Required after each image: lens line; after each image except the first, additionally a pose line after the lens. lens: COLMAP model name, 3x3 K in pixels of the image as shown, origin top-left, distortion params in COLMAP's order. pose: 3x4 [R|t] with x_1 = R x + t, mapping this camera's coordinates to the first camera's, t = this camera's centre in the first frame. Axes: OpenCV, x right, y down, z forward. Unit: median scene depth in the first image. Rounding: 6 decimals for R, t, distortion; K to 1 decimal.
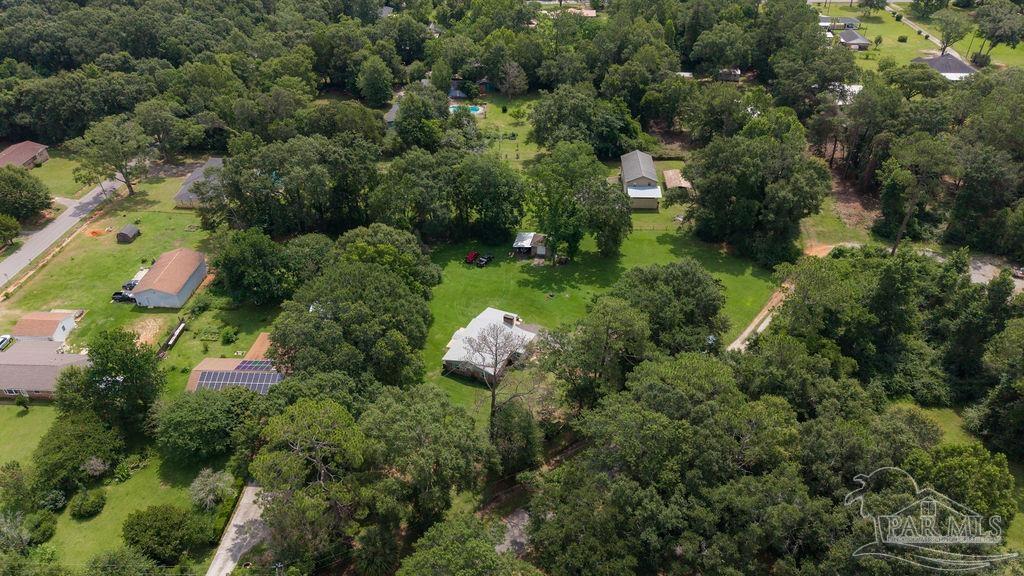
lens RADIAL K [[685.7, 0, 512.0], [0, 685.7, 288.0], [0, 0, 1]] dist [0.004010, -0.002096]
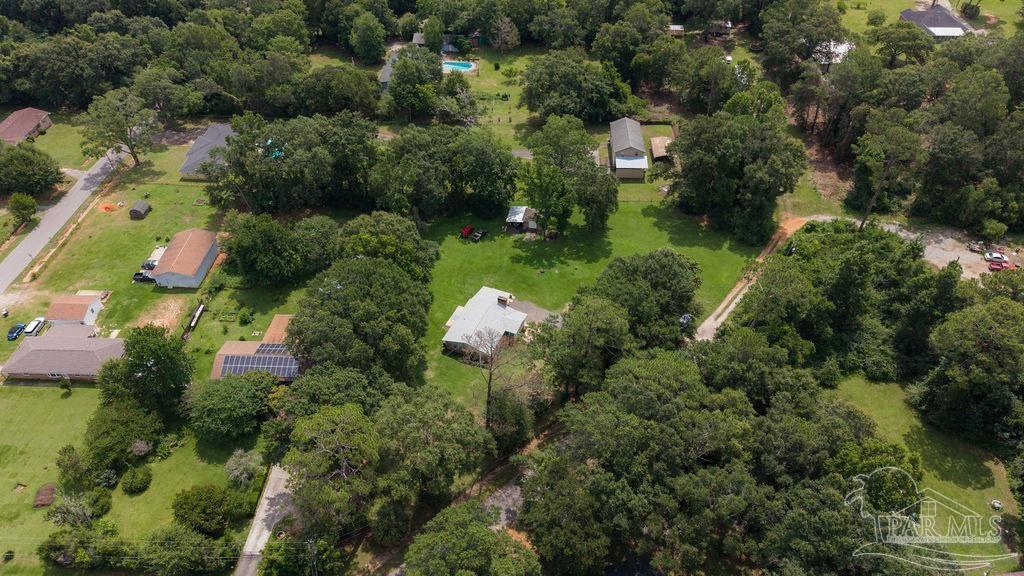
lens RADIAL K [[685.7, 0, 512.0], [0, 685.7, 288.0], [0, 0, 1]] dist [0.004010, -0.002096]
pose [[0.999946, -0.006084, 0.008403, 0.001382], [0.005000, 0.992332, 0.123499, -0.097104], [-0.009090, -0.123450, 0.992309, -0.071188]]
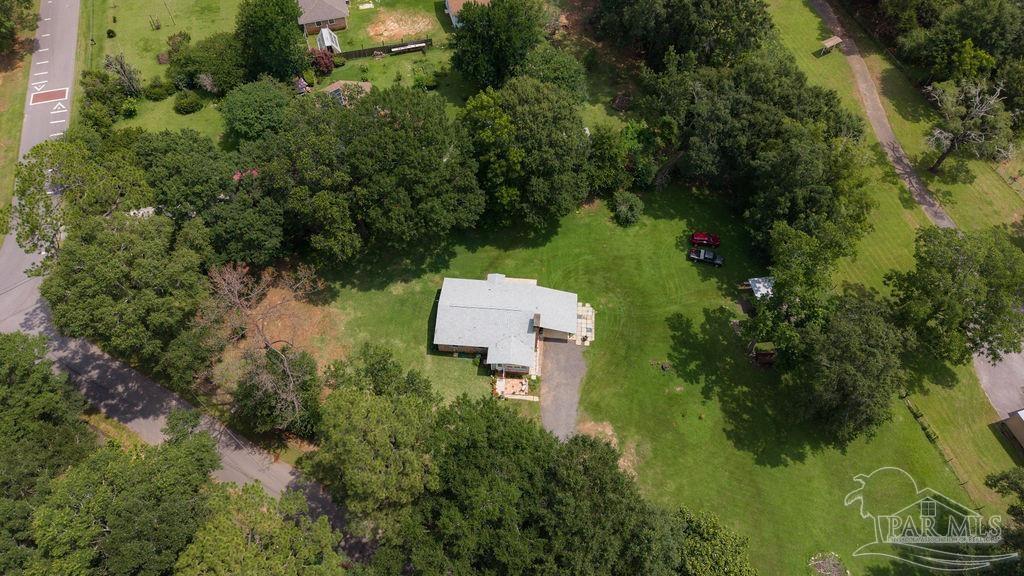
lens RADIAL K [[685.7, 0, 512.0], [0, 685.7, 288.0], [0, 0, 1]] dist [0.004010, -0.002096]
pose [[0.322079, 0.791198, -0.519876, 0.286221], [-0.552069, 0.603068, 0.575785, -0.322590], [0.769081, 0.101559, 0.631031, 0.483746]]
